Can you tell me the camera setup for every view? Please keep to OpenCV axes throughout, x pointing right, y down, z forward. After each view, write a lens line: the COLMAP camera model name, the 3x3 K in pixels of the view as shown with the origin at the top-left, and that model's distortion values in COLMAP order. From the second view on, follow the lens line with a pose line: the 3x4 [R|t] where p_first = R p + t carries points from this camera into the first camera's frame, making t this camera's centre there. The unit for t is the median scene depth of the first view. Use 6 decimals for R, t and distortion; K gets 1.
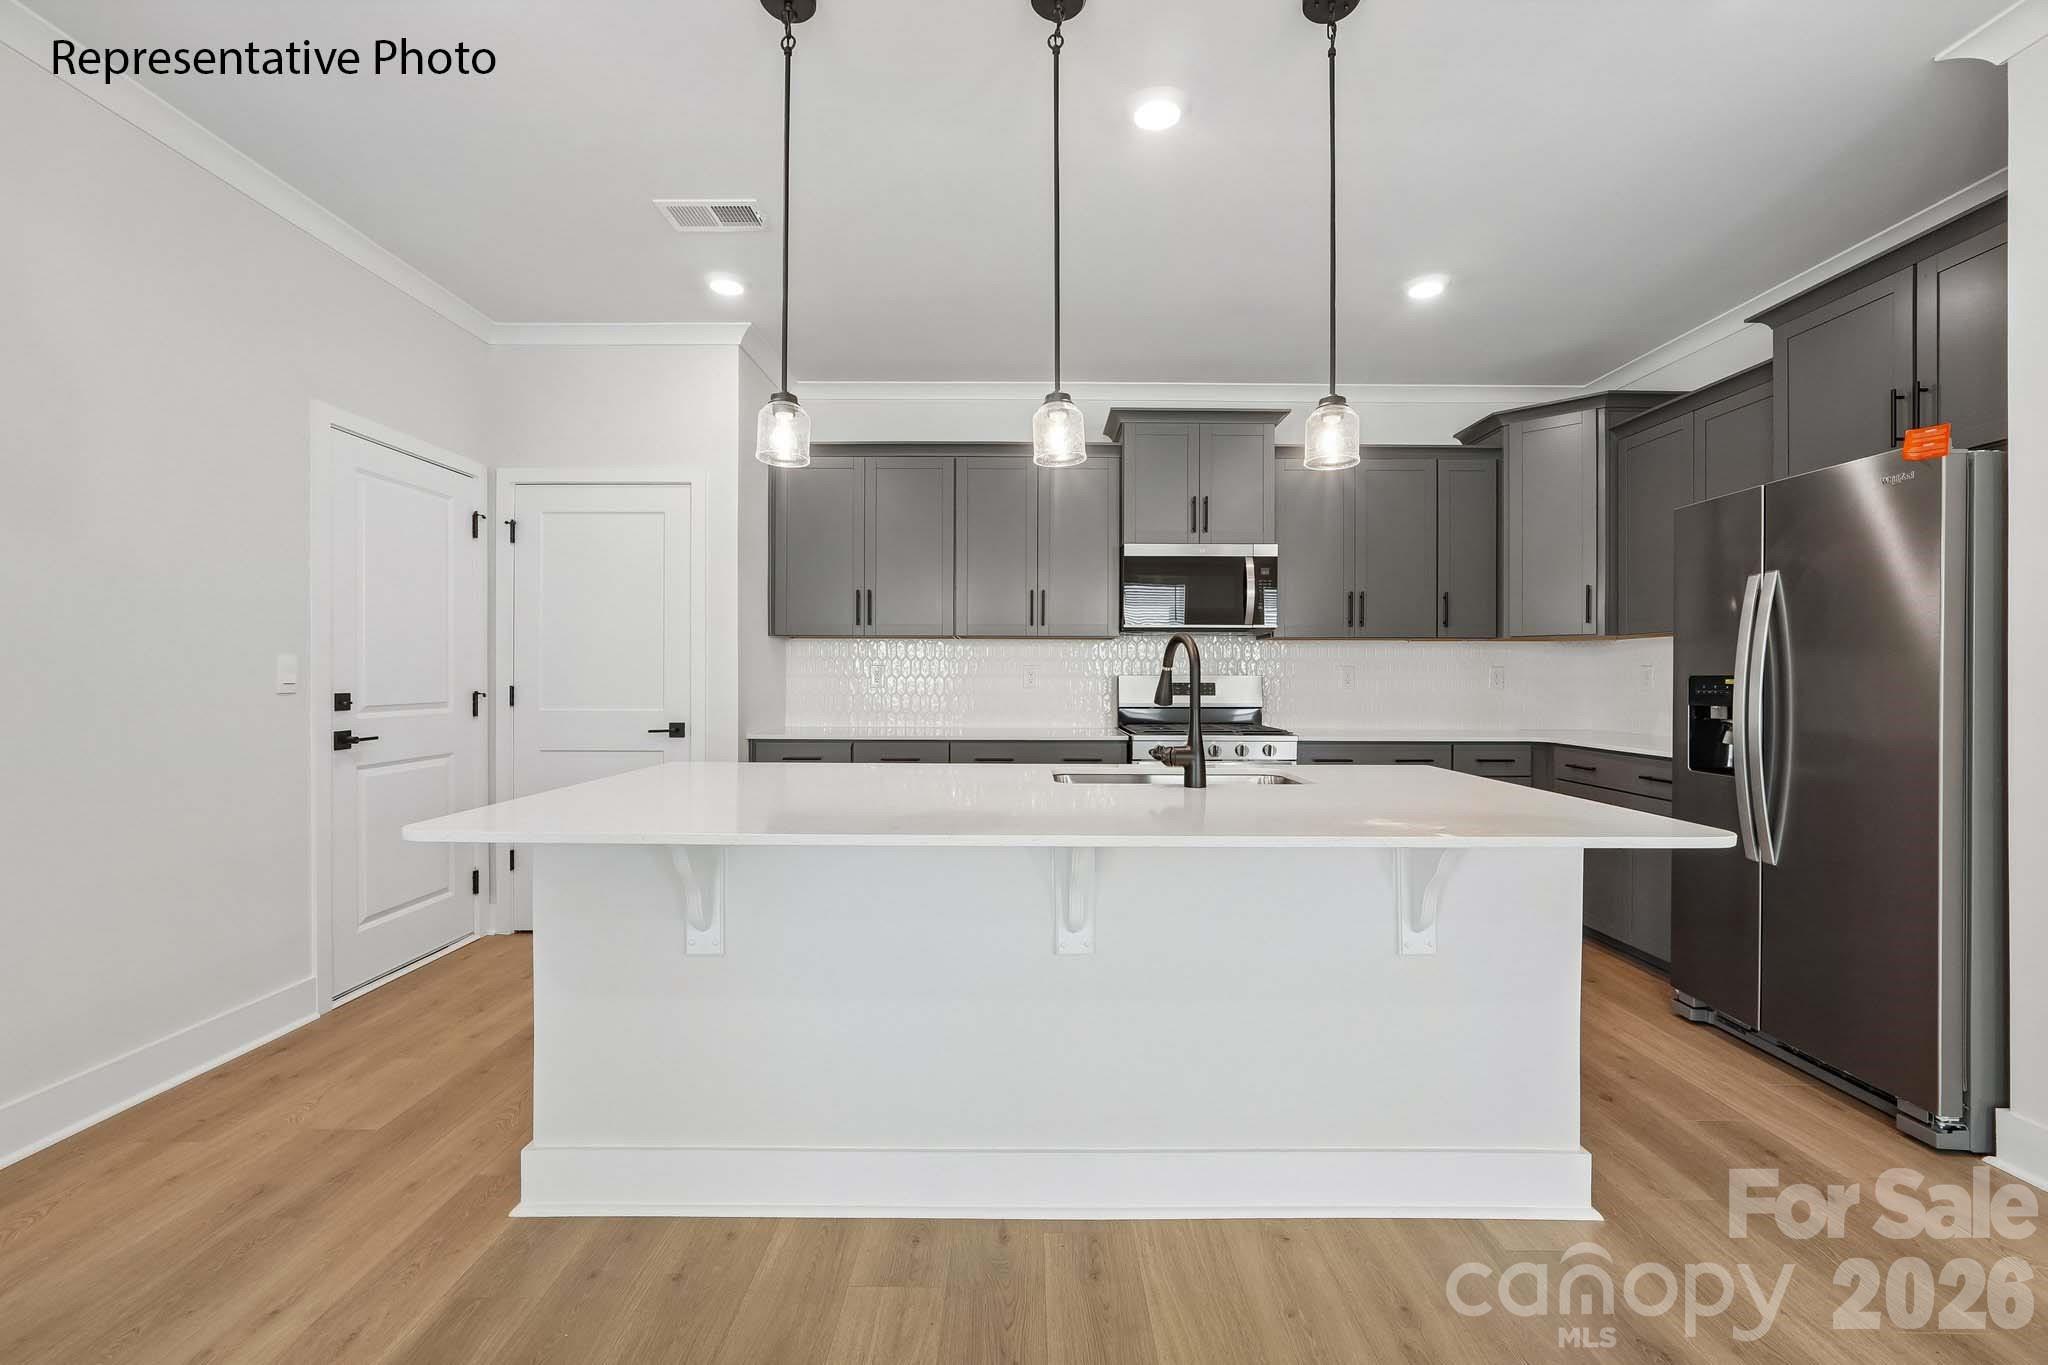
lens RADIAL K [[862.7, 0, 1026.9], [0, 862.7, 675.2], [0, 0, 1]] dist [-0.014505, 0.005481]
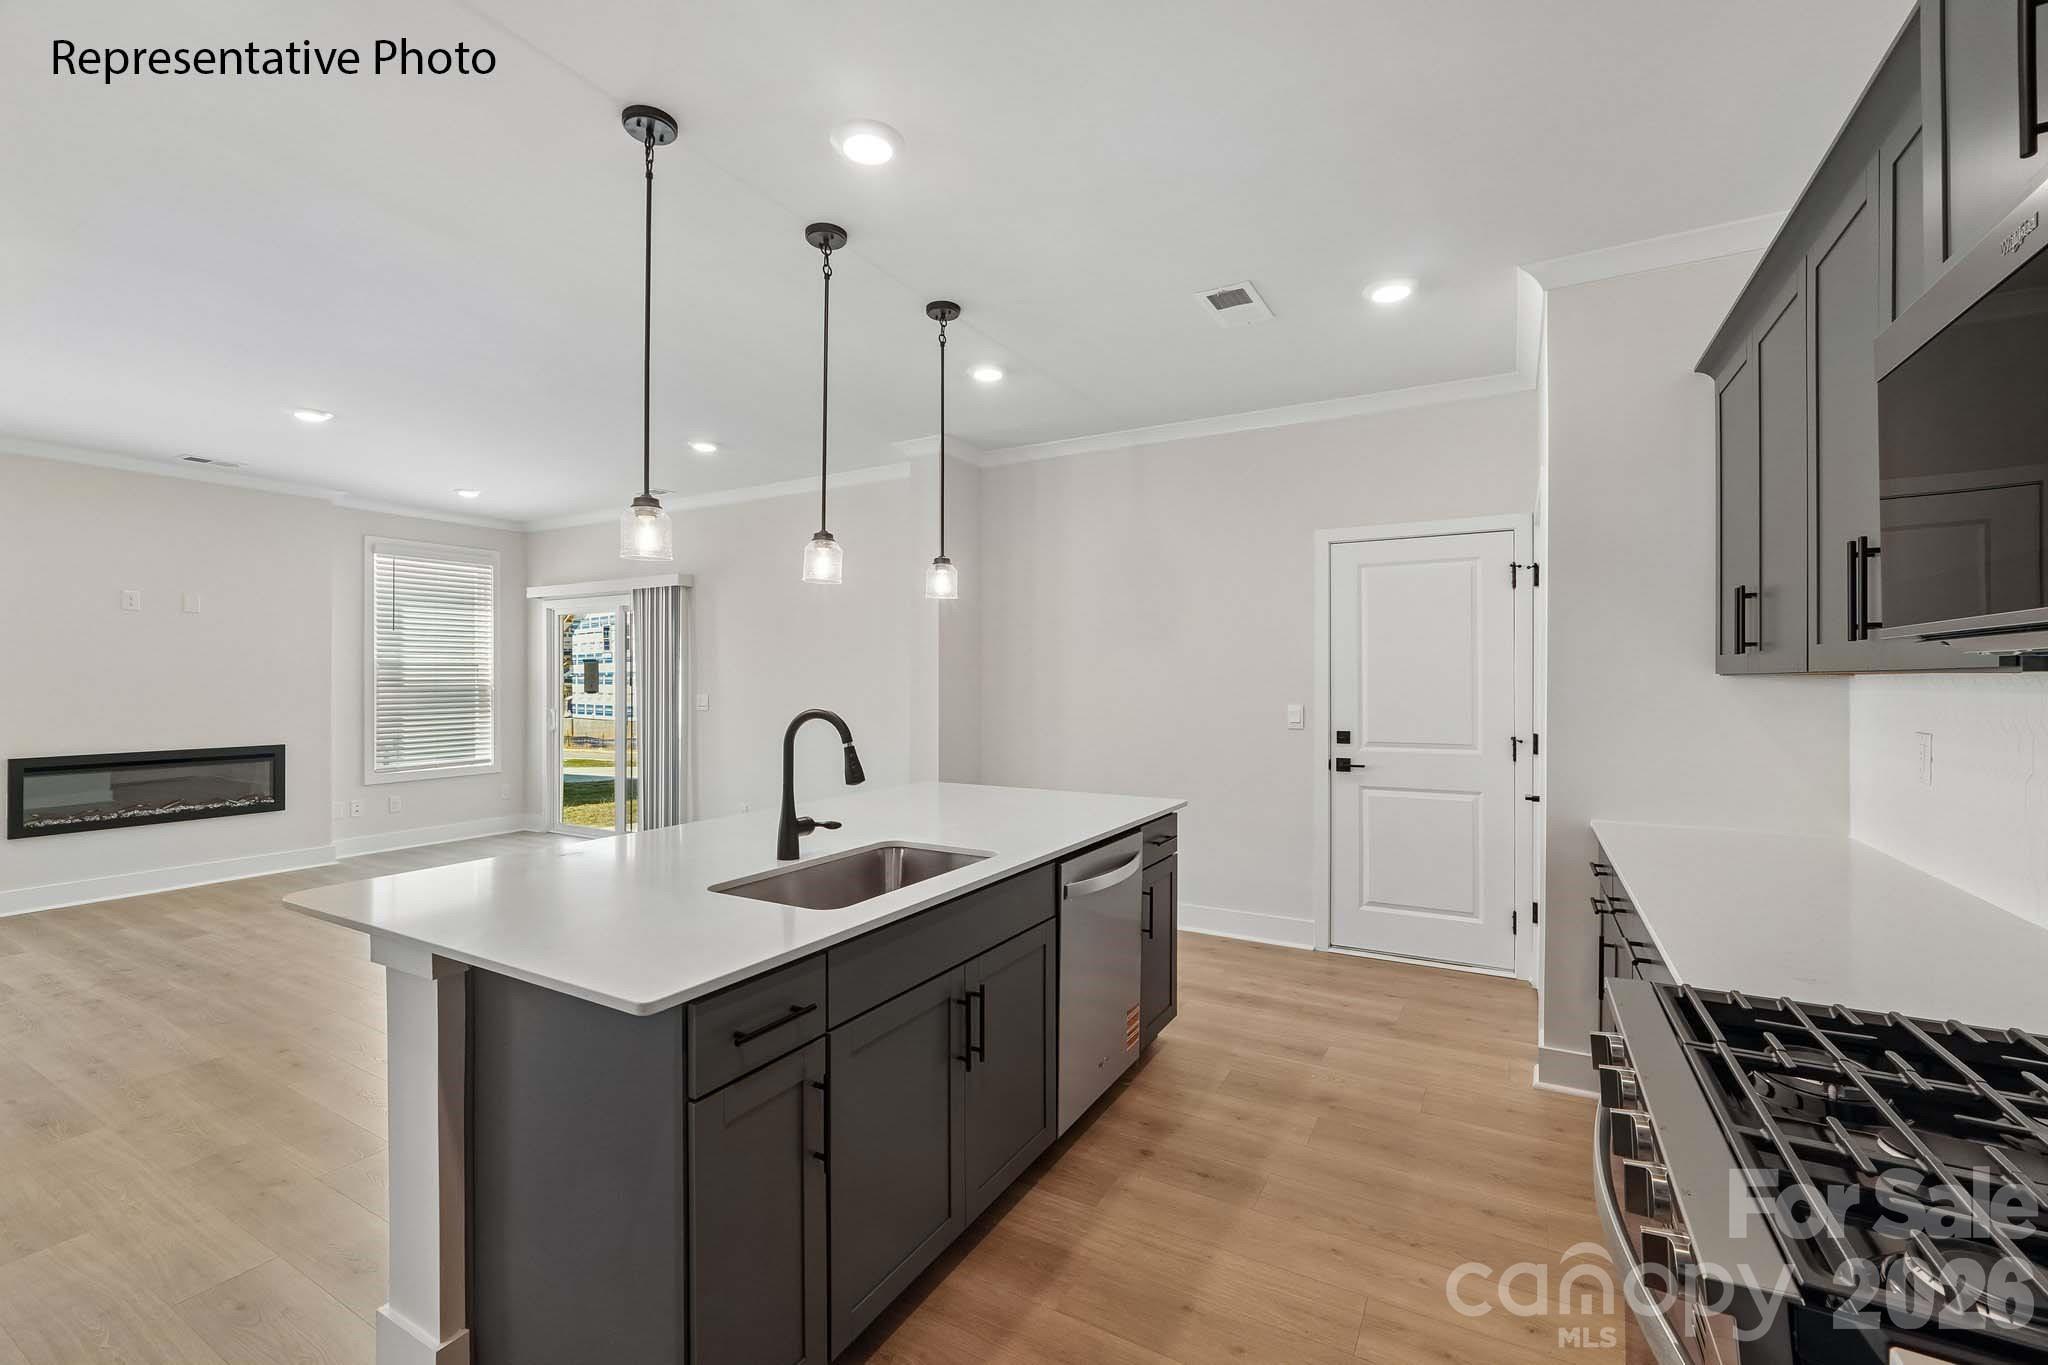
lens RADIAL K [[862.7, 0, 1024.2], [0, 862.7, 674.0], [0, 0, 1]] dist [-0.014505, 0.005481]
pose [[-0.496788, -0.007424, -0.867840, 0.574809], [0.000126, 0.999963, -0.008626, -0.050803], [0.867872, -0.004395, -0.496769, 1.061685]]
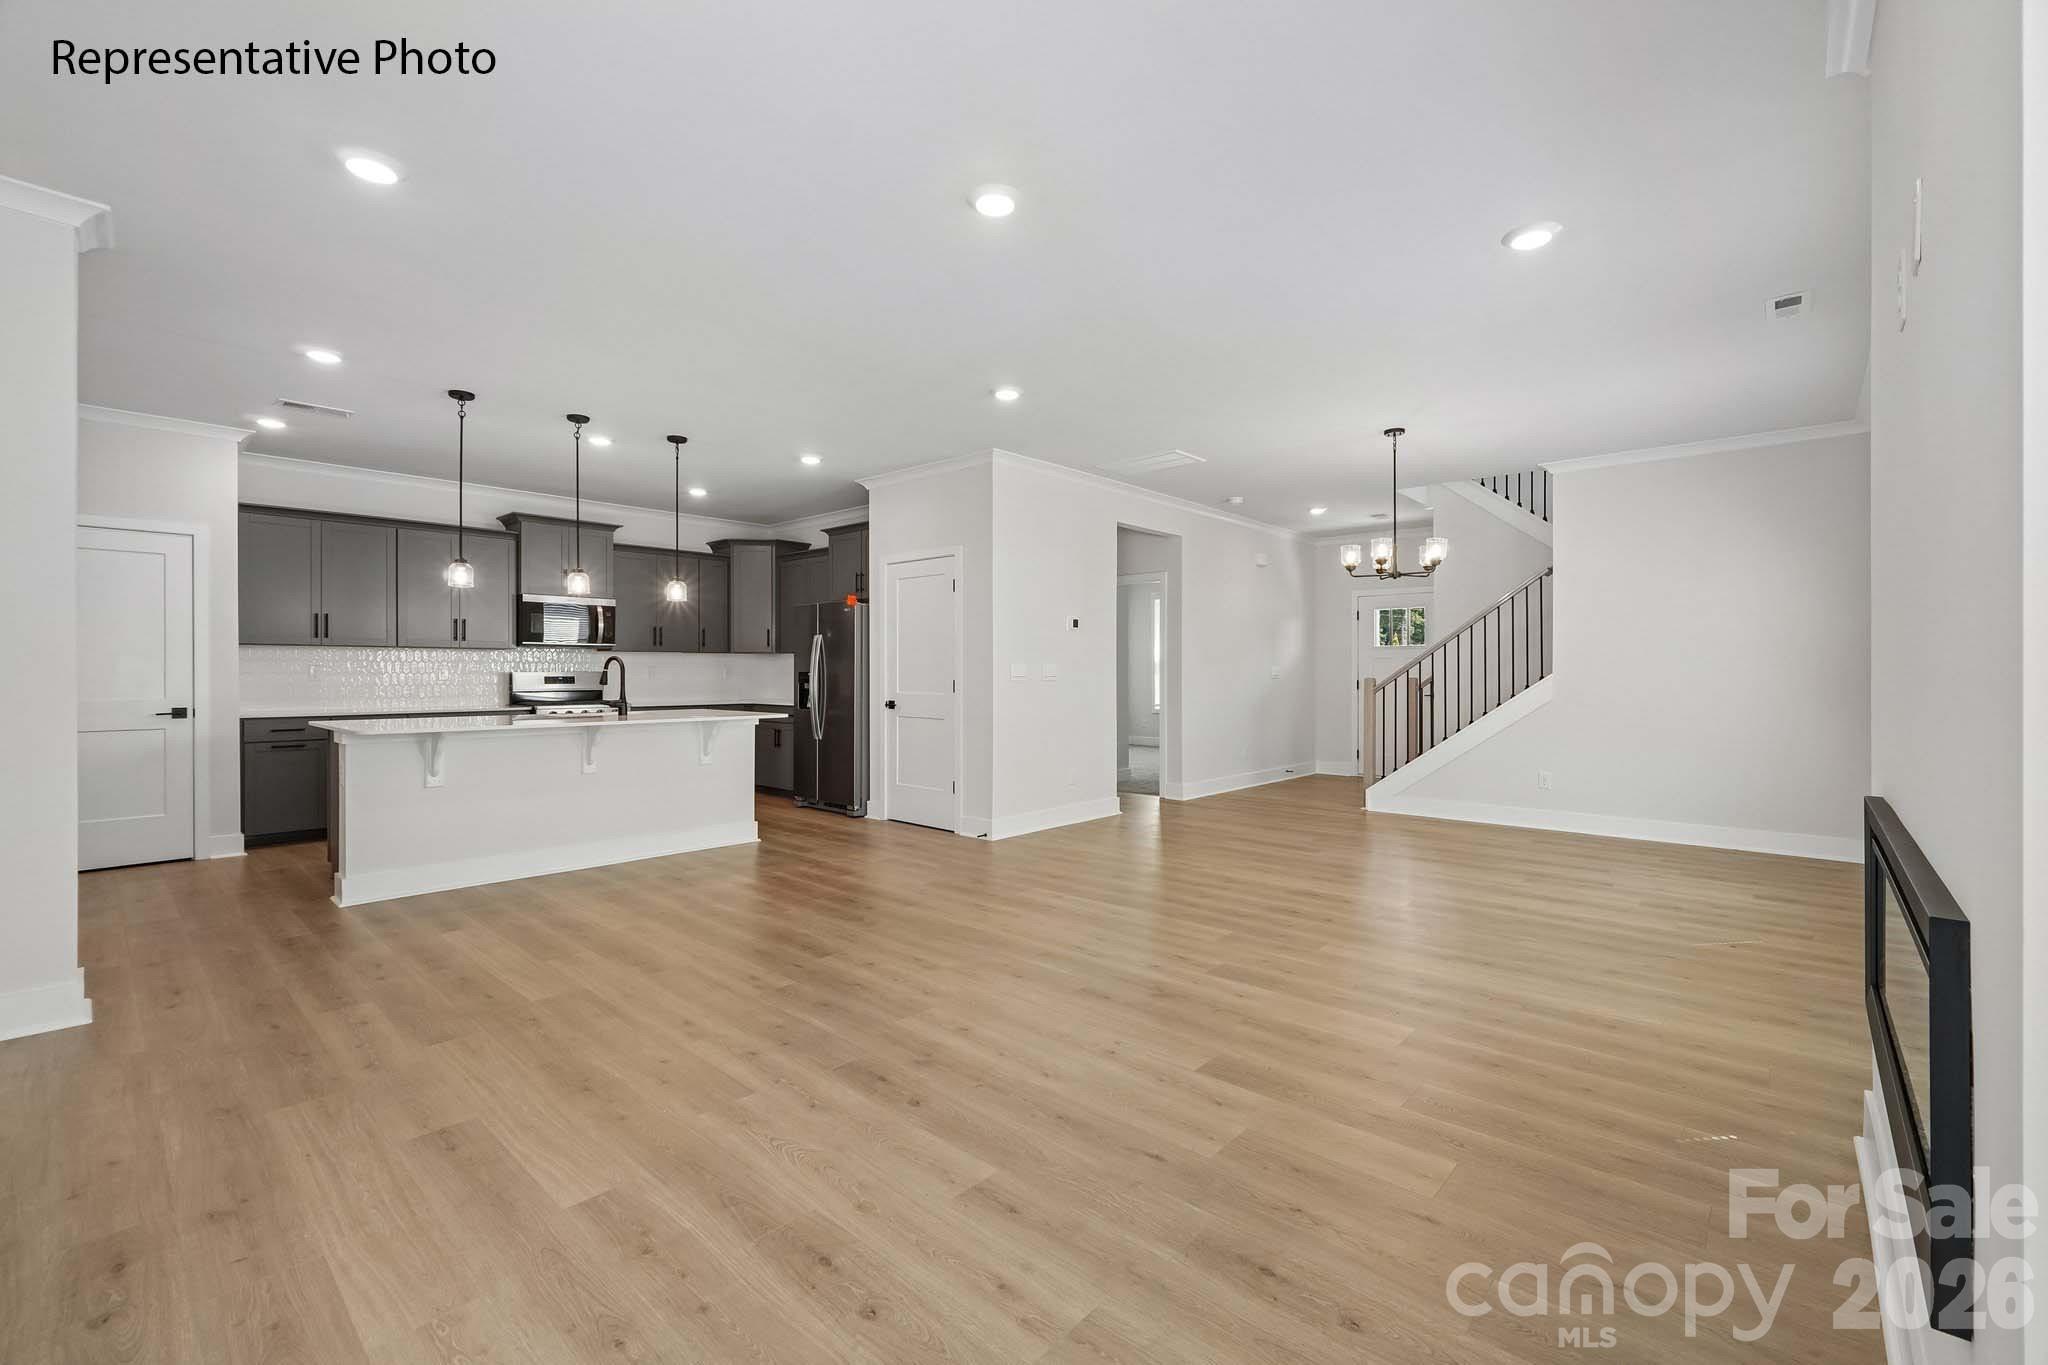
lens RADIAL K [[862.7, 0, 1025.6], [0, 862.7, 673.2], [0, 0, 1]] dist [-0.014505, 0.005481]
pose [[0.670703, -0.003025, 0.741719, -0.554988], [0.000147, 0.999992, 0.003945, -0.005099], [-0.741726, -0.002537, 0.670699, -1.001557]]
